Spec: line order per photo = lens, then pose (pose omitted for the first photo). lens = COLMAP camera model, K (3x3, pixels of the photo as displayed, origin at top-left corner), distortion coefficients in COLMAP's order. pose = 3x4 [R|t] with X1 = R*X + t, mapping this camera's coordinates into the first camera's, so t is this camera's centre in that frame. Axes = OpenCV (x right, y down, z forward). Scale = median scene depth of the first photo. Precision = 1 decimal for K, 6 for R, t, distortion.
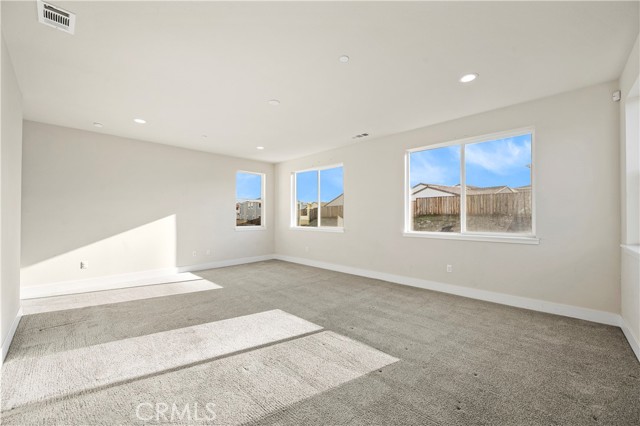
lens RADIAL K [[252.0, 0, 315.9], [0, 252.0, 218.1], [0, 0, 1]] dist [-0.001327, 0.000096]
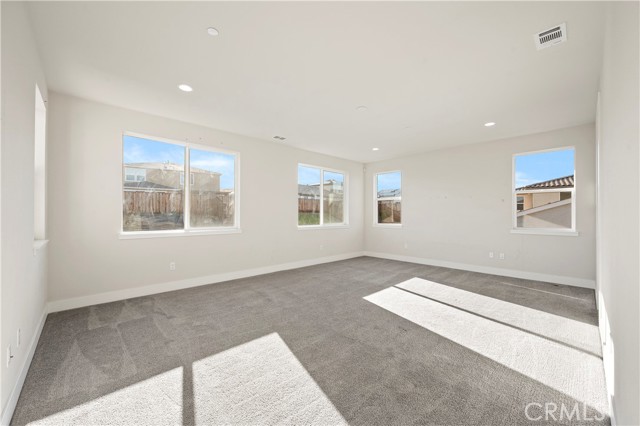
lens RADIAL K [[252.0, 0, 315.6], [0, 252.0, 212.0], [0, 0, 1]] dist [-0.001327, 0.000096]
pose [[0.048428, 0.010638, 0.998770, -0.558407], [0.001550, 0.999941, -0.010726, -0.003423], [-0.998825, 0.002068, 0.048409, 0.469219]]
